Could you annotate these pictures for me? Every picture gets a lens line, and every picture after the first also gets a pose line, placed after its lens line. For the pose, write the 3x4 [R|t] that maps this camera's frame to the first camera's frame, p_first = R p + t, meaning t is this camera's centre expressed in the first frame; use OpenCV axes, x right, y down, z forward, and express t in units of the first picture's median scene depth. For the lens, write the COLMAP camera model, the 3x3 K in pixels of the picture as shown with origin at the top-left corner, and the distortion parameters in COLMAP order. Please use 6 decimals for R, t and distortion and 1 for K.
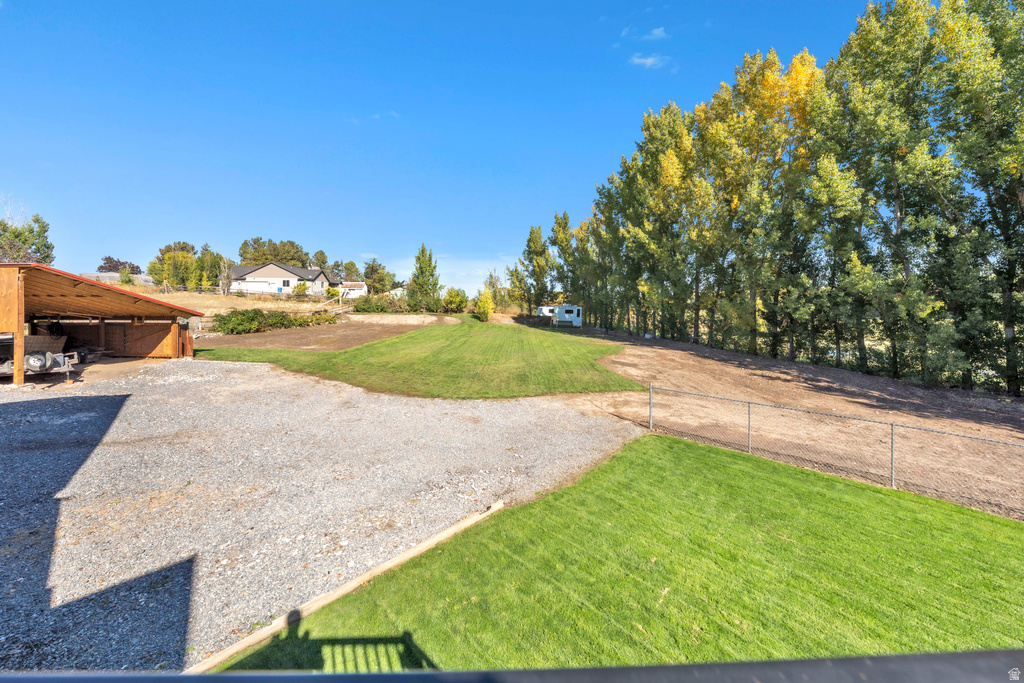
lens RADIAL K [[367.8, 0, 490.1], [0, 367.8, 299.3], [0, 0, 1]] dist [-0.000712, 0.000051]
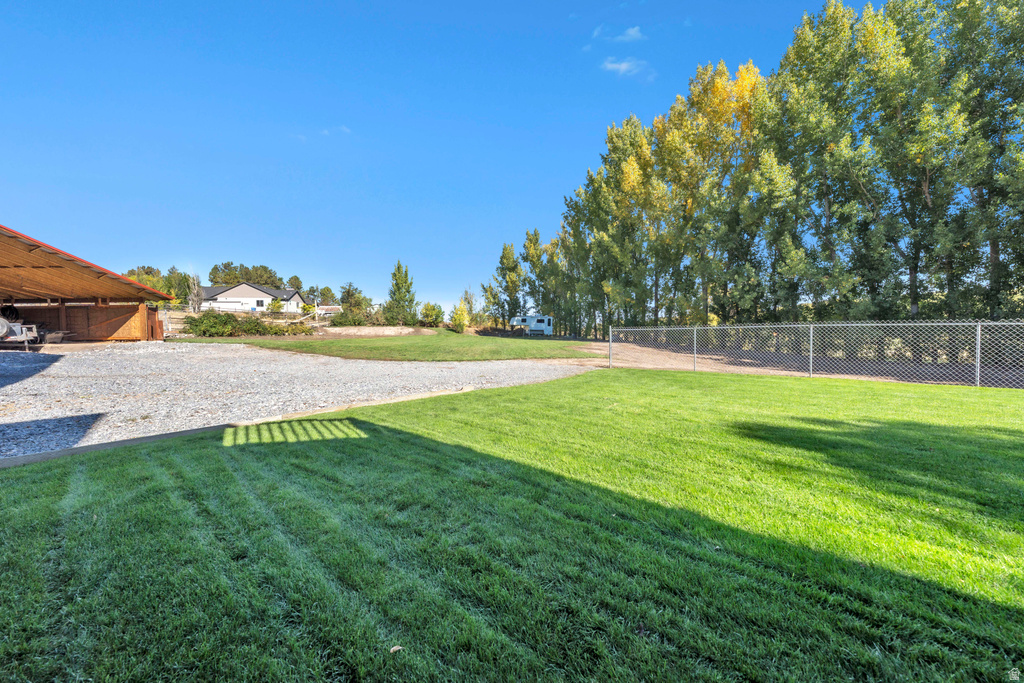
lens RADIAL K [[354.1, 0, 492.7], [0, 354.1, 338.2], [0, 0, 1]] dist [-0.002375, 0.000221]
pose [[0.997149, -0.017651, 0.073360, 0.002830], [0.015669, 0.999499, 0.027506, 0.059715], [-0.073808, -0.026278, 0.996926, -0.005803]]
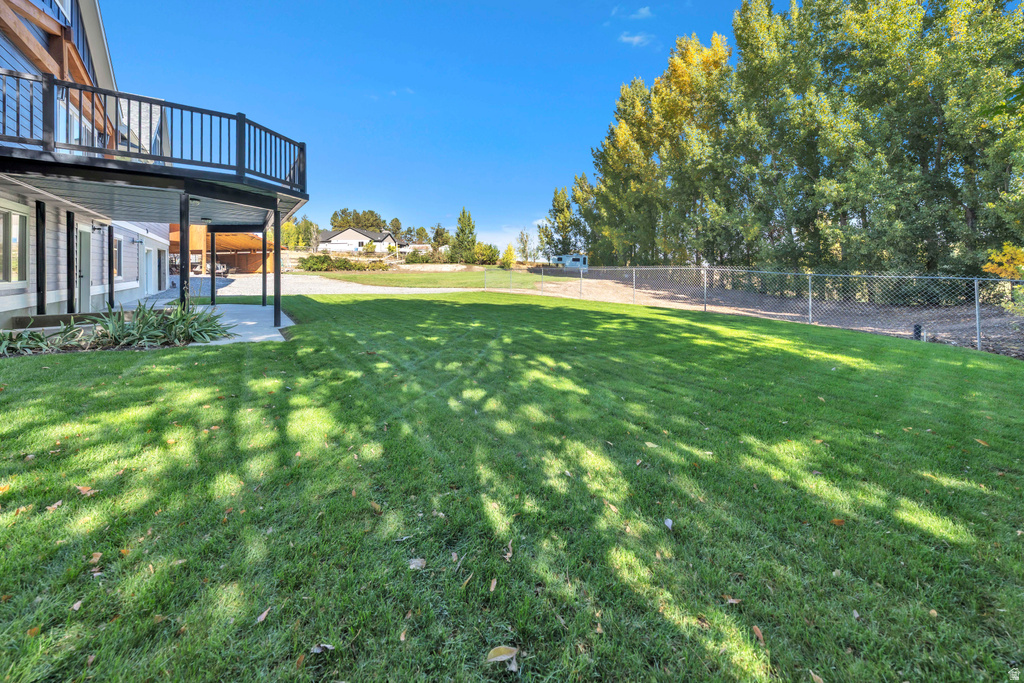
lens RADIAL K [[367.8, 0, 498.6], [0, 367.8, 273.6], [0, 0, 1]] dist [-0.000712, 0.000051]
pose [[0.981956, -0.004236, -0.189064, 0.219648], [0.008351, 0.999745, 0.020973, 0.057017], [0.188927, -0.022174, 0.981741, -0.205710]]
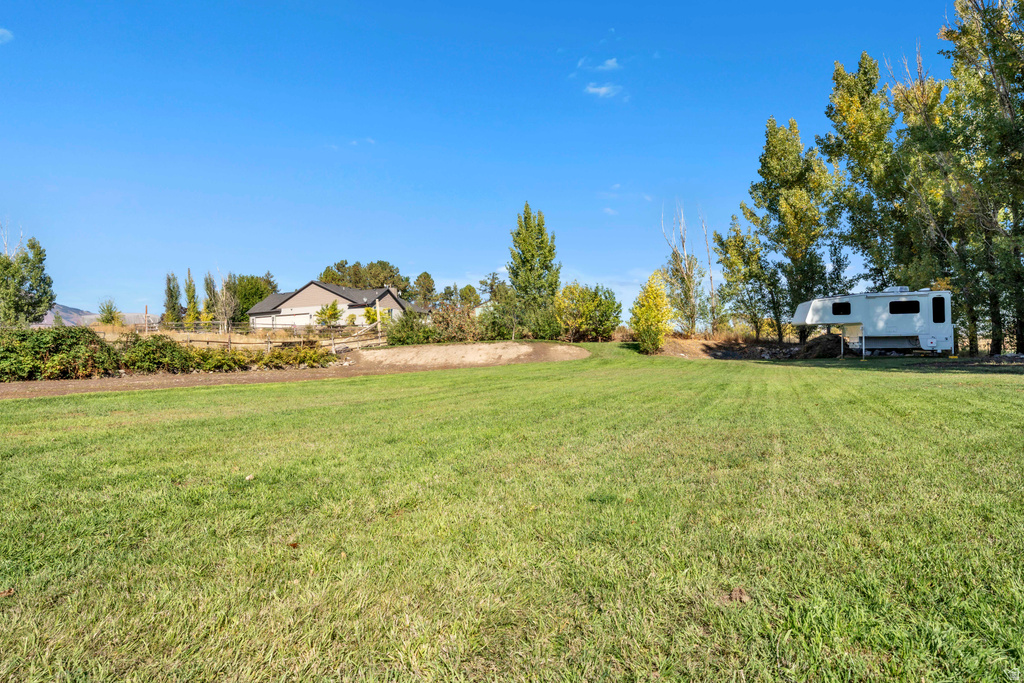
lens RADIAL K [[538.6, 0, 482.7], [0, 538.6, 344.1], [0, 0, 1]] dist [-0.023541, -0.000130]
pose [[0.915462, -0.052063, -0.399022, 0.063404], [0.049417, 0.998635, -0.016924, 0.062708], [0.399359, -0.004225, 0.916785, 0.463603]]
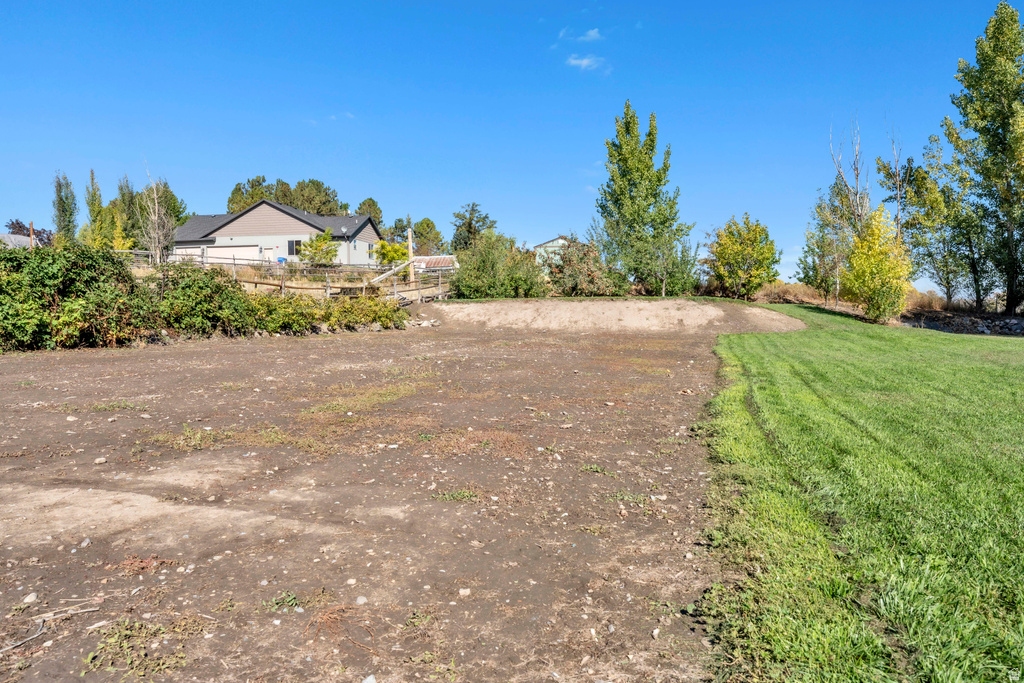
lens RADIAL K [[666.5, 0, 472.8], [0, 666.5, 331.2], [0, 0, 1]] dist [-0.000053, -0.009927]
pose [[0.958830, -0.004918, -0.283938, -0.213718], [0.016784, 0.999084, 0.039371, 0.050653], [0.283484, -0.042515, 0.958034, 0.503749]]
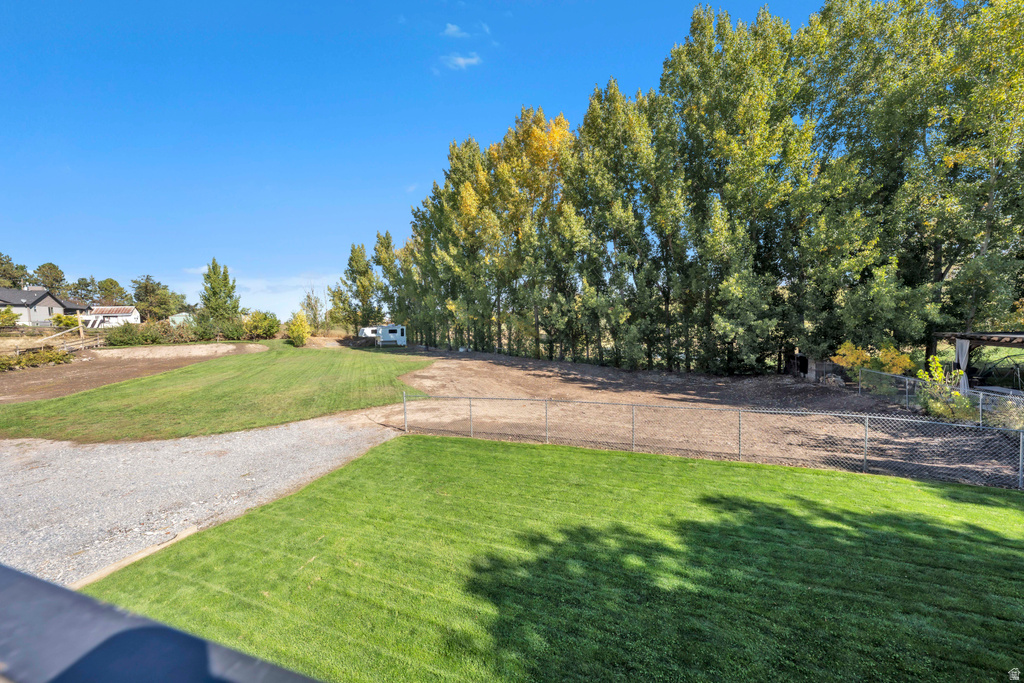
lens RADIAL K [[367.8, 0, 497.5], [0, 367.8, 328.1], [0, 0, 1]] dist [-0.000712, 0.000051]
pose [[0.905970, -0.045437, 0.420896, 0.058054], [0.035140, 0.998864, 0.032192, 0.001829], [-0.421880, -0.014375, 0.906538, -0.036048]]
